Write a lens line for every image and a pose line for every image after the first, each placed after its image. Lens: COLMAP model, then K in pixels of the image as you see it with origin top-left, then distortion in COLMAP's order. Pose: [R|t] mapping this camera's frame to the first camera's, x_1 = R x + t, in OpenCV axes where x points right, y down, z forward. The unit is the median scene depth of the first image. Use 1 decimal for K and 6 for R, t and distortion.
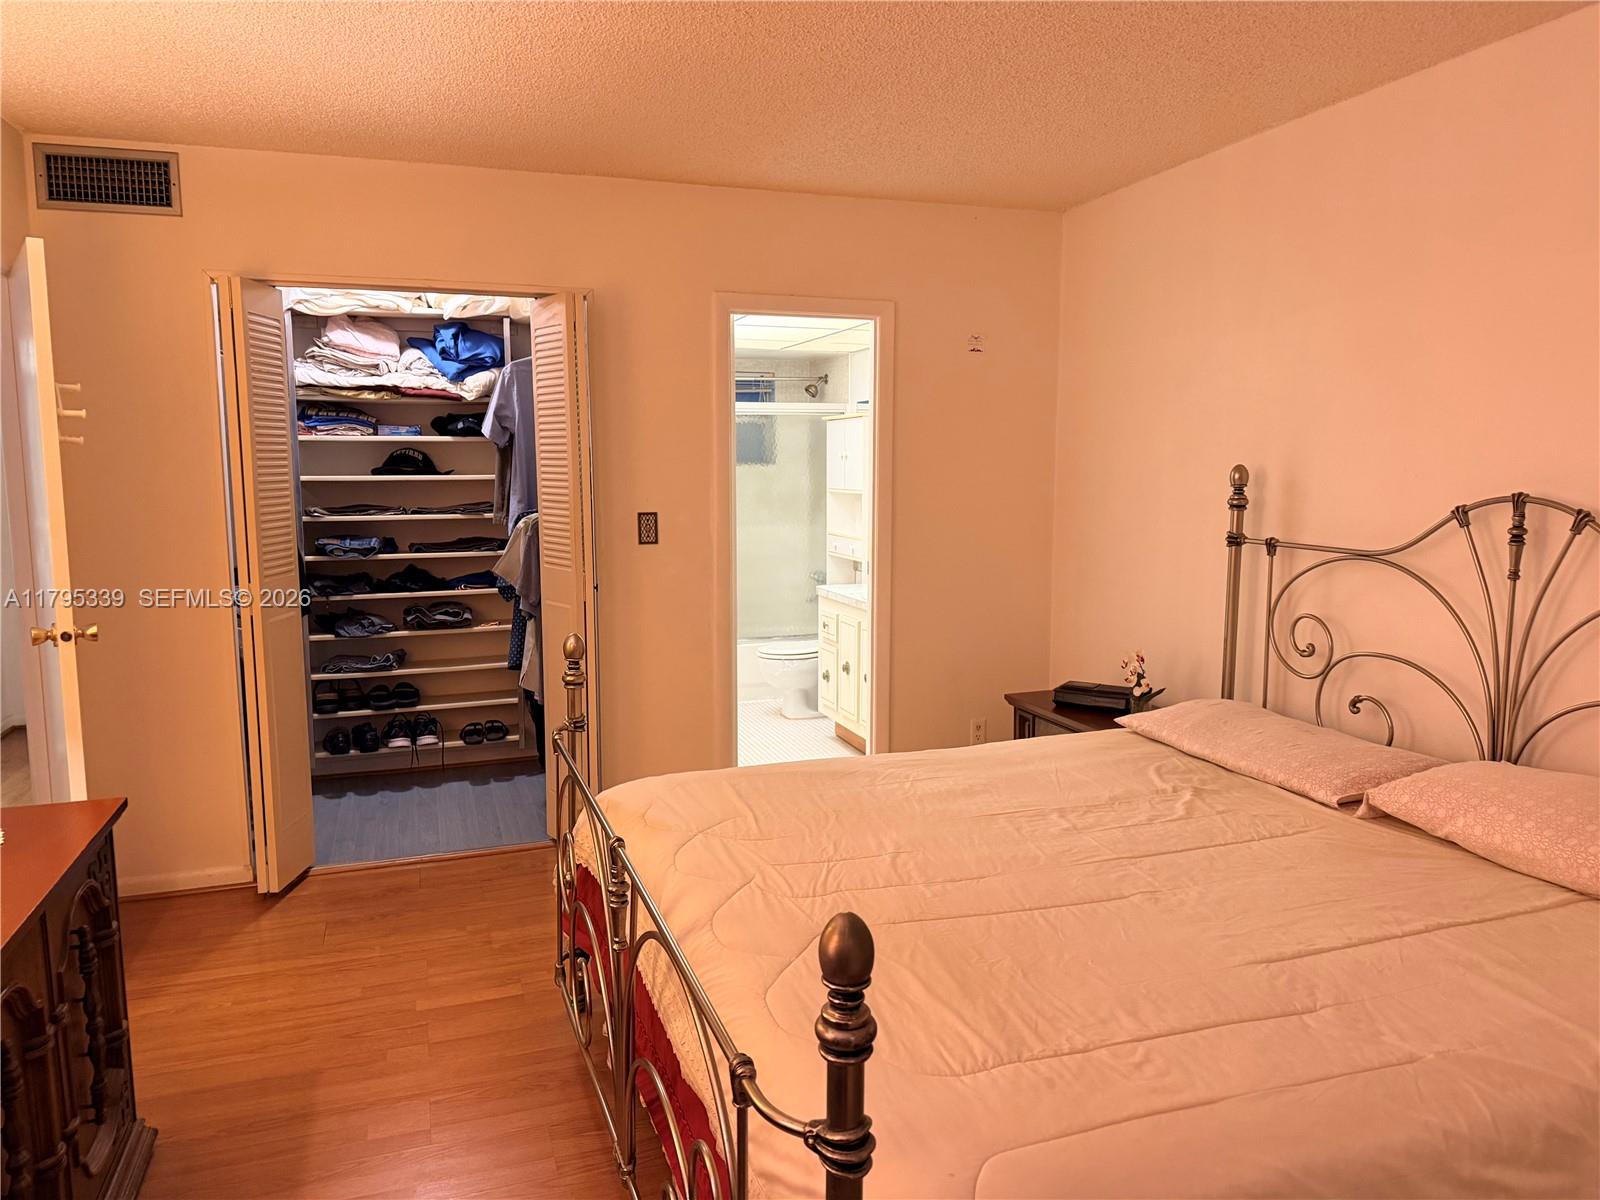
lens RADIAL K [[1113.7, 0, 800.0], [0, 1113.7, 600.0], [0, 0, 1]] dist [0.084411, -0.108801]
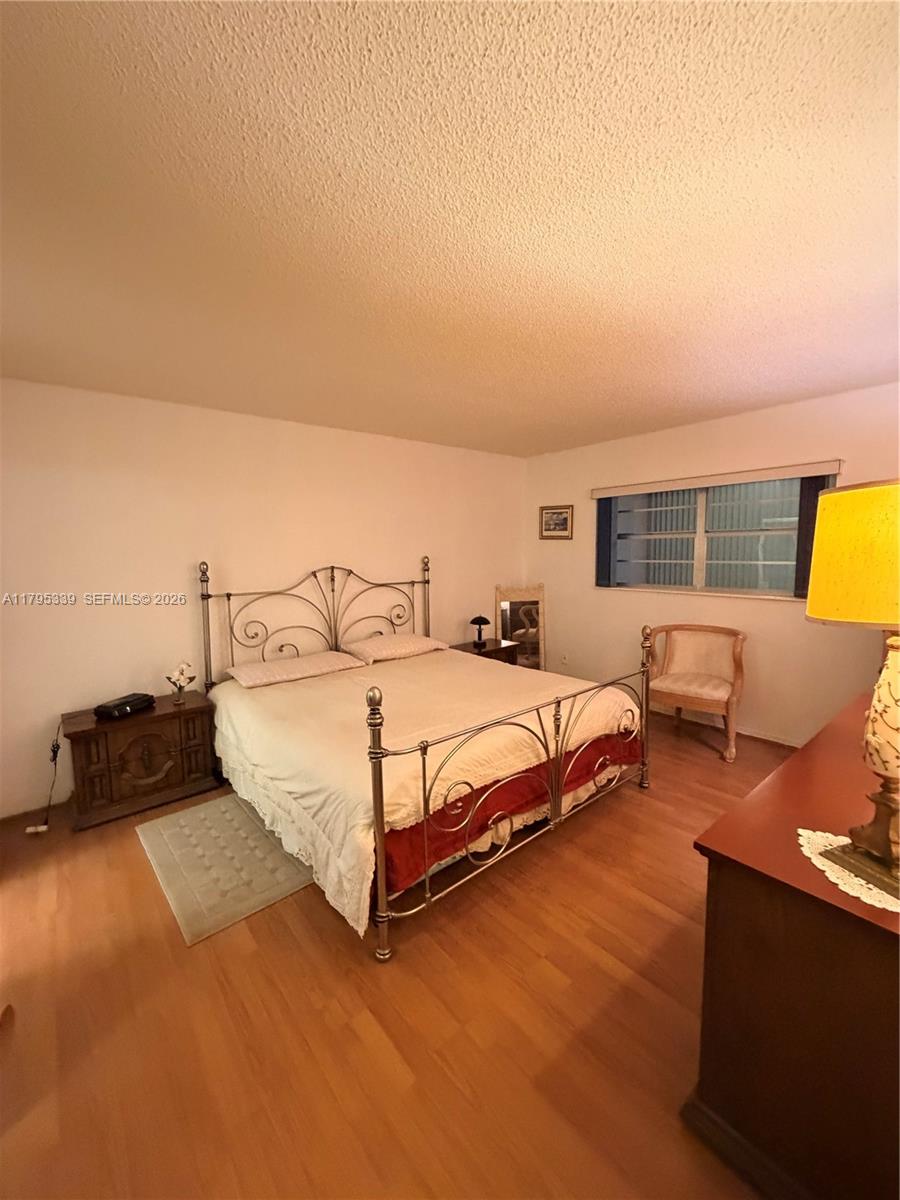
lens RADIAL K [[478.6, 0, 450.0], [0, 478.6, 600.0], [0, 0, 1]] dist [0.000477, -0.000301]
pose [[-0.369426, -0.093088, 0.924586, -0.782009], [0.133857, 0.979263, 0.152077, -0.155700], [-0.919569, 0.179943, -0.349304, 1.130072]]
